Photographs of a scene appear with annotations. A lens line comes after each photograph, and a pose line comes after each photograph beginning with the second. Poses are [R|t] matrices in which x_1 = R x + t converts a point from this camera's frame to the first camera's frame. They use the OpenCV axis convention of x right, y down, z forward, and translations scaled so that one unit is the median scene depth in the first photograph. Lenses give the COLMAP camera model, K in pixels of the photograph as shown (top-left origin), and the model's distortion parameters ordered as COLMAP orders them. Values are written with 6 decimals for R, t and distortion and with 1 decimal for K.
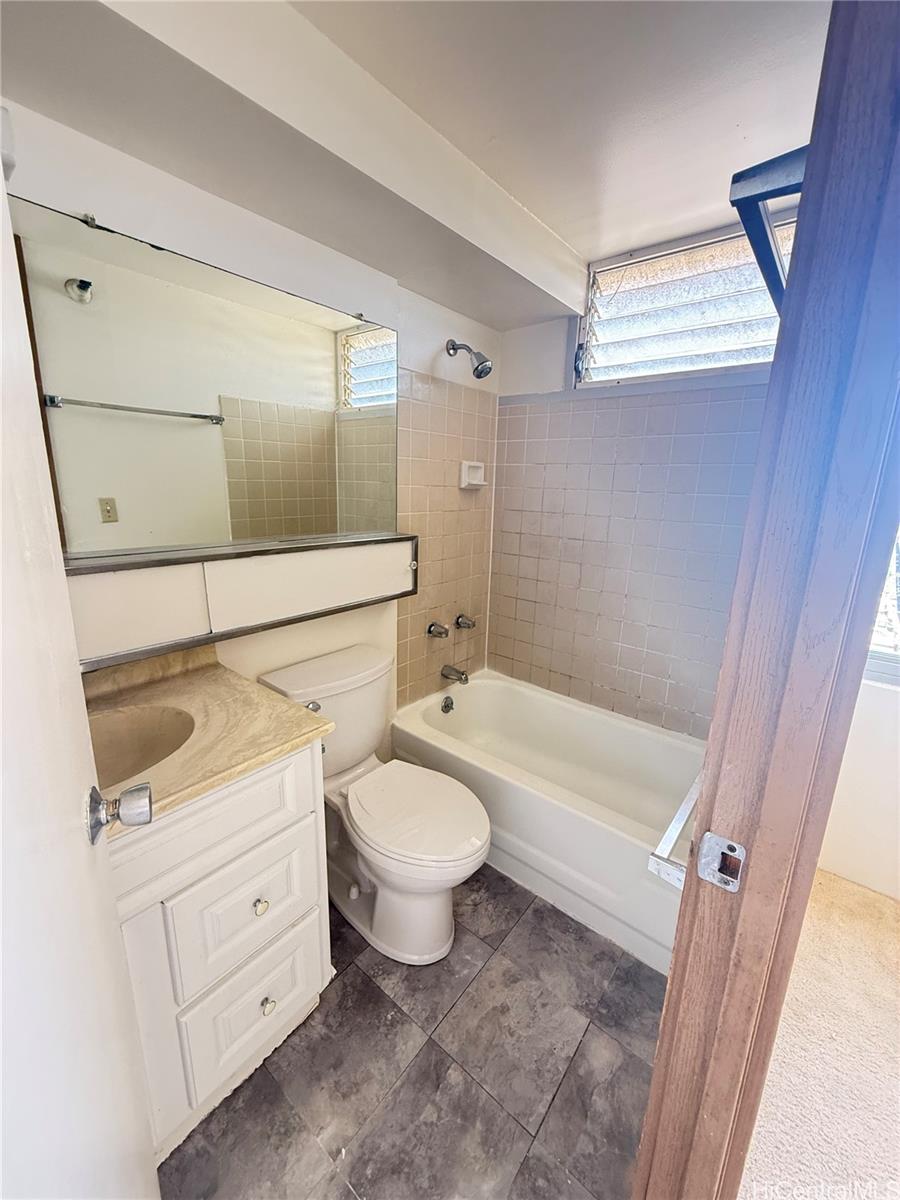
lens RADIAL K [[479.4, 0, 451.4], [0, 479.4, 596.6], [0, 0, 1]] dist [-0.000700, 0.000803]
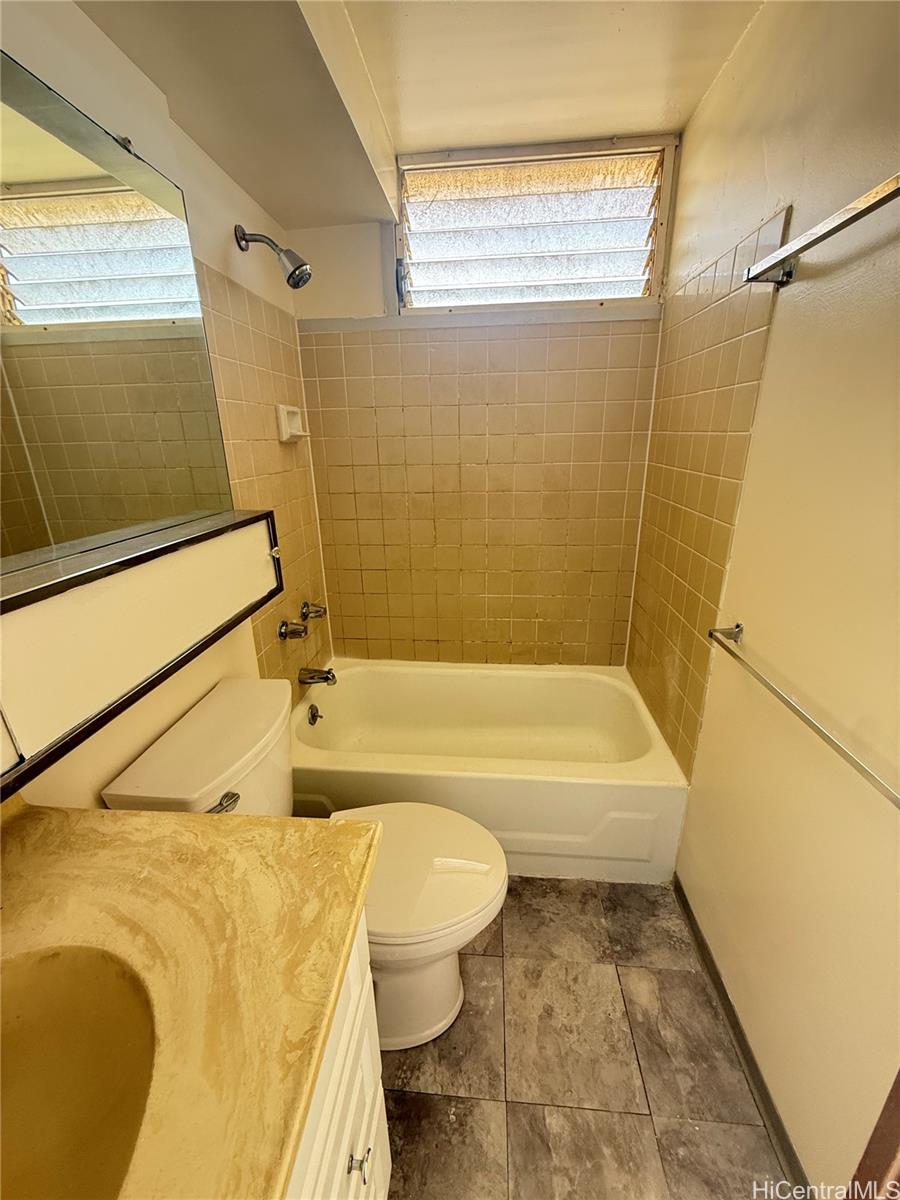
lens RADIAL K [[479.4, 0, 451.4], [0, 479.4, 596.6], [0, 0, 1]] dist [-0.000700, 0.000803]
pose [[0.825007, -0.221863, 0.519751, -0.298056], [0.173273, 0.974723, 0.141035, -0.067730], [-0.537904, -0.026296, 0.842596, 0.297244]]
